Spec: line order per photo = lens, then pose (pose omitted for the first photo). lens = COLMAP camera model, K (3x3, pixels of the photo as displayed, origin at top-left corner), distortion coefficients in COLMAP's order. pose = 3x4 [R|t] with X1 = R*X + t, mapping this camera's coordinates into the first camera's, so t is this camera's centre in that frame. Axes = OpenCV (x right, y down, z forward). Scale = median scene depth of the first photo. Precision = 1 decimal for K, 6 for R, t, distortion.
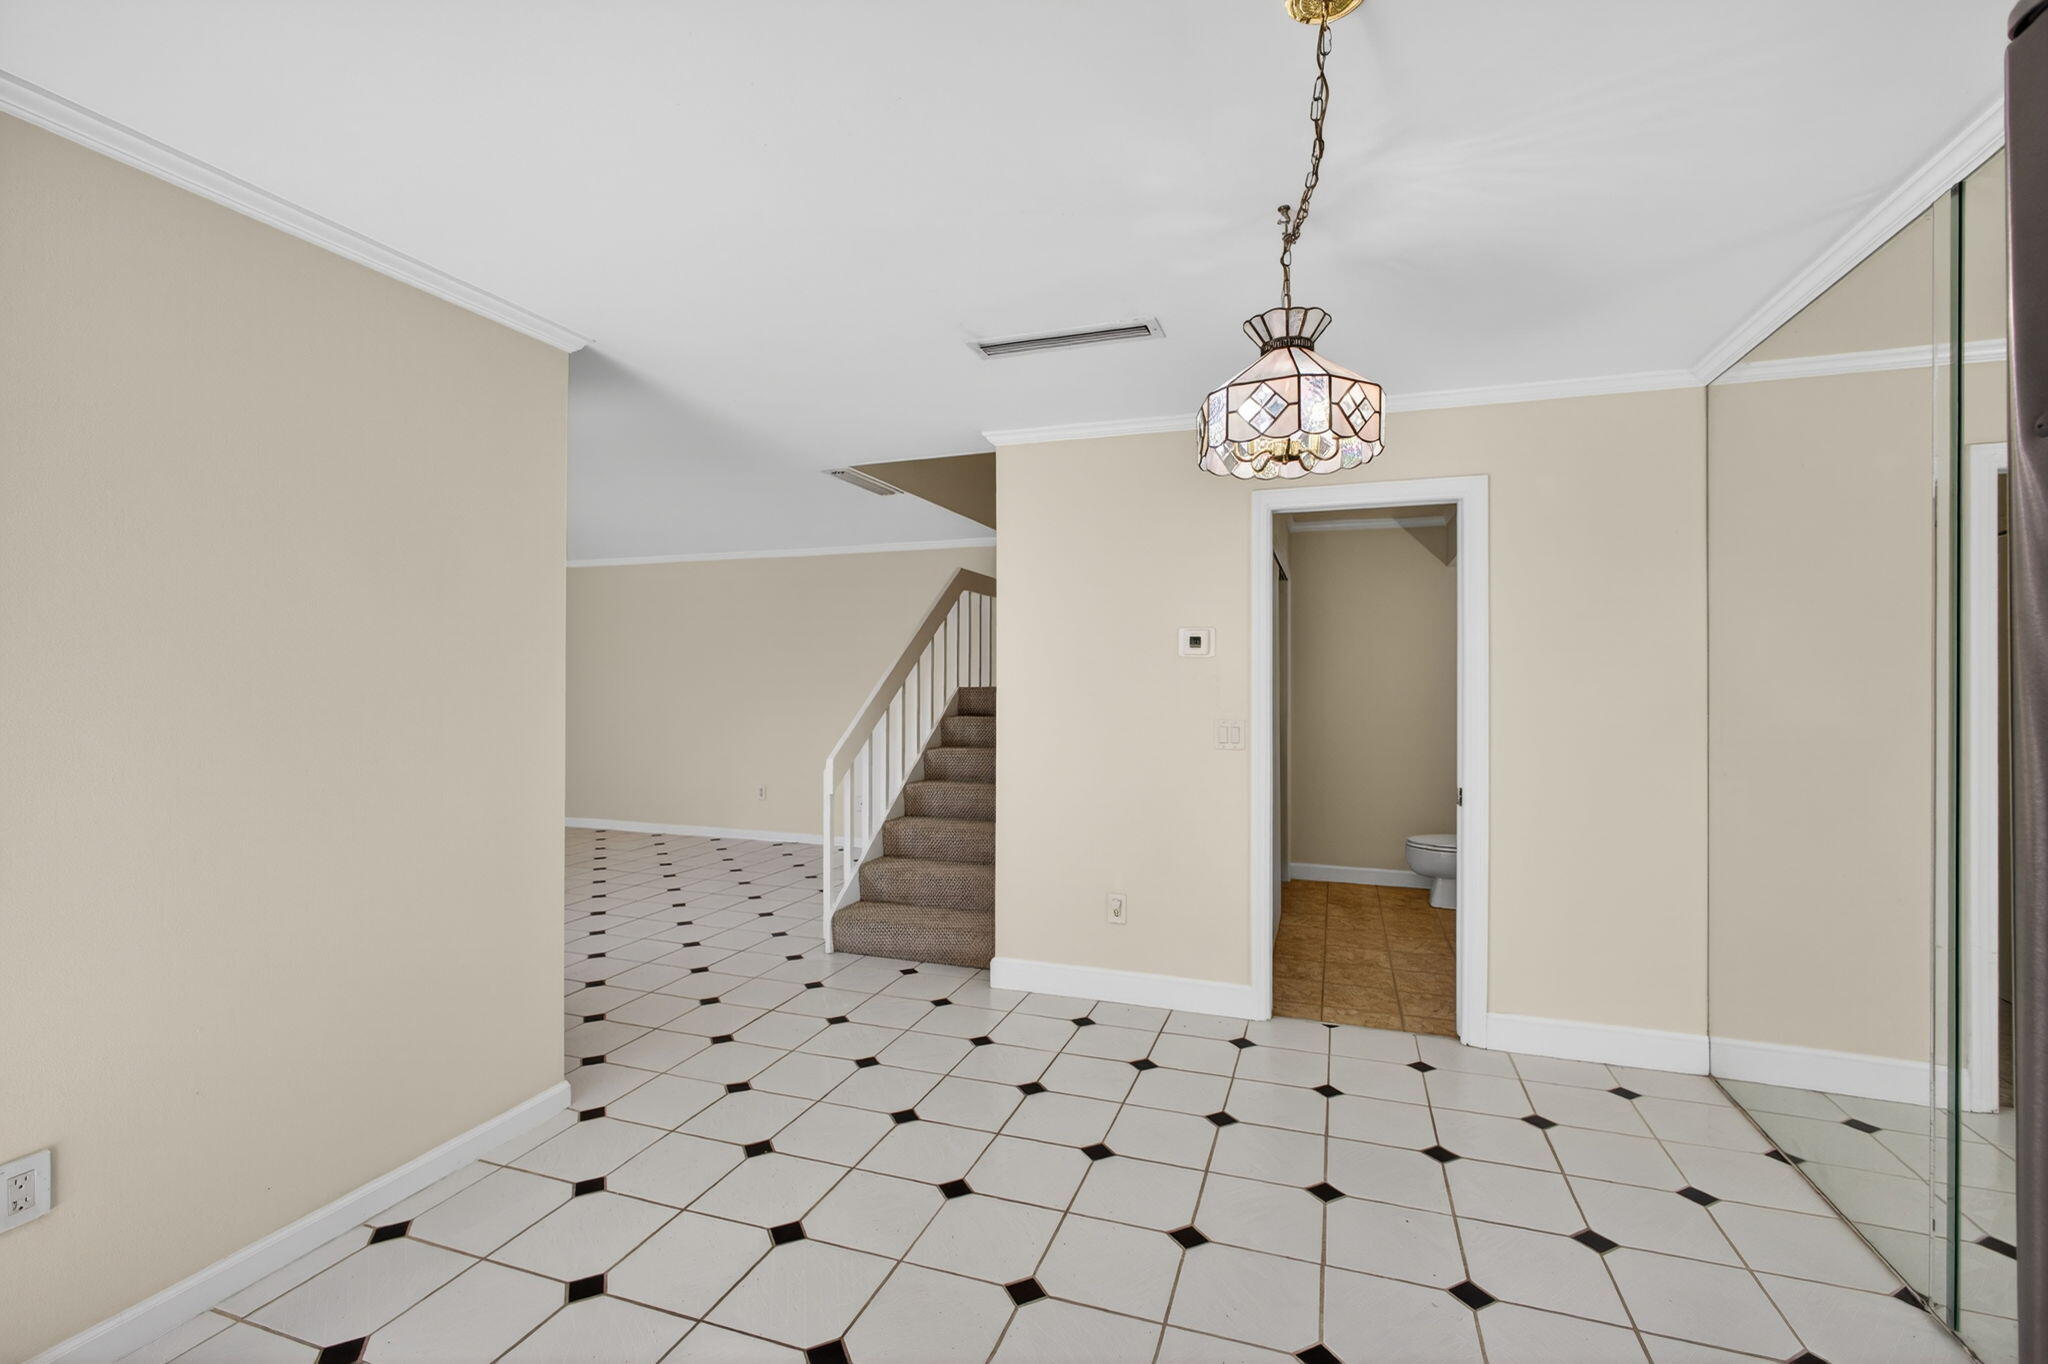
lens RADIAL K [[891.3, 0, 1034.7], [0, 891.3, 679.4], [0, 0, 1]] dist [0.002923, 0.000541]
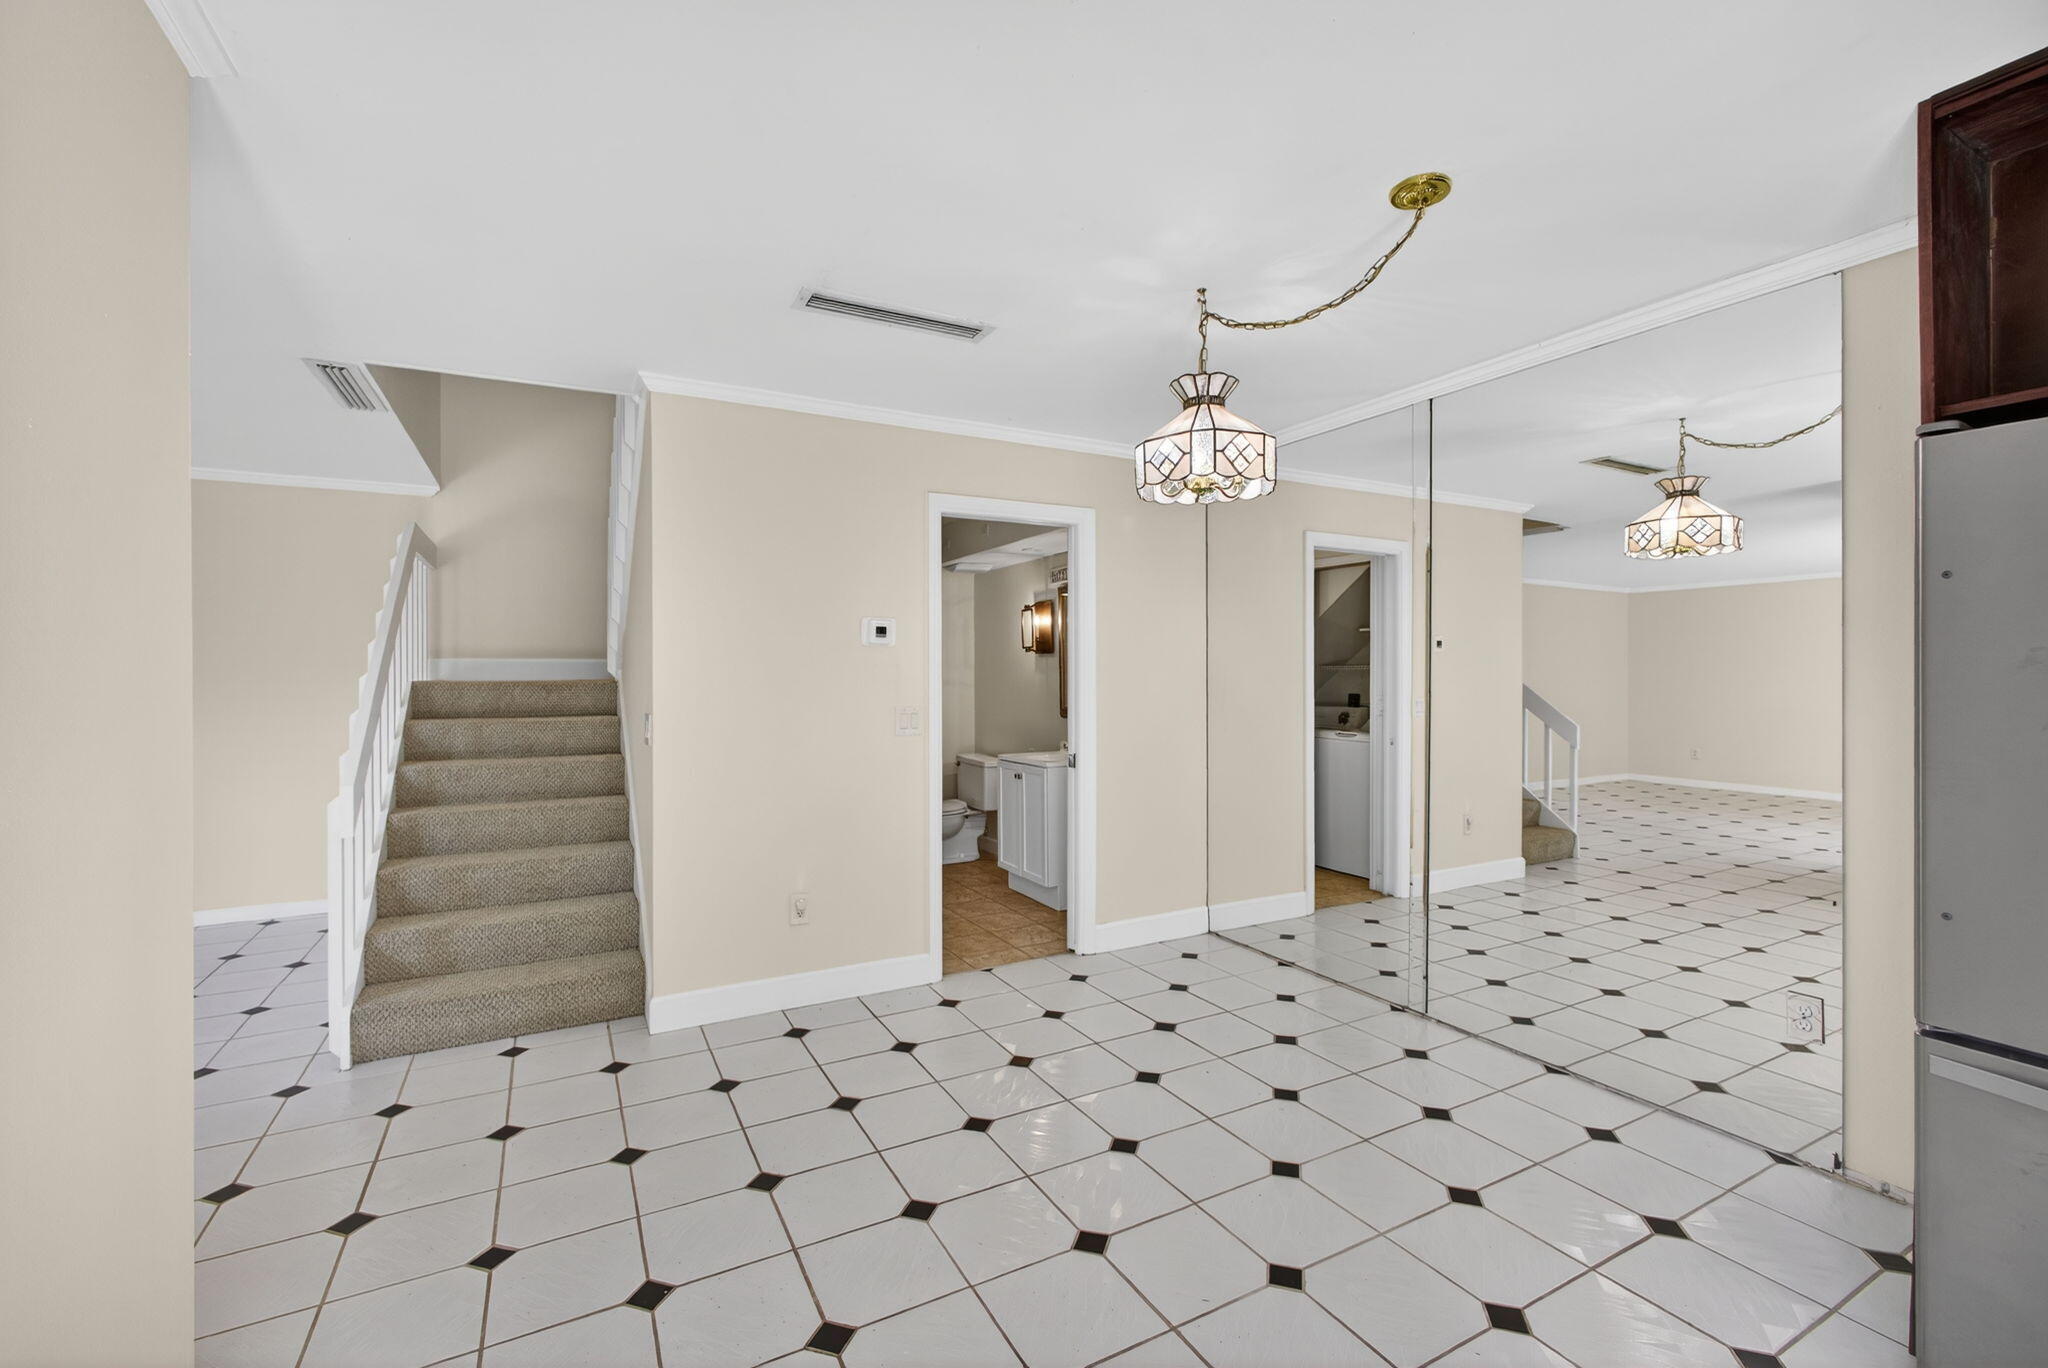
lens RADIAL K [[891.3, 0, 1018.6], [0, 891.3, 674.8], [0, 0, 1]] dist [0.002923, 0.000541]
pose [[0.679287, -0.005210, 0.733854, -0.466784], [0.006106, 0.999980, 0.001448, 0.007996], [-0.733848, 0.003498, 0.679305, 0.188160]]
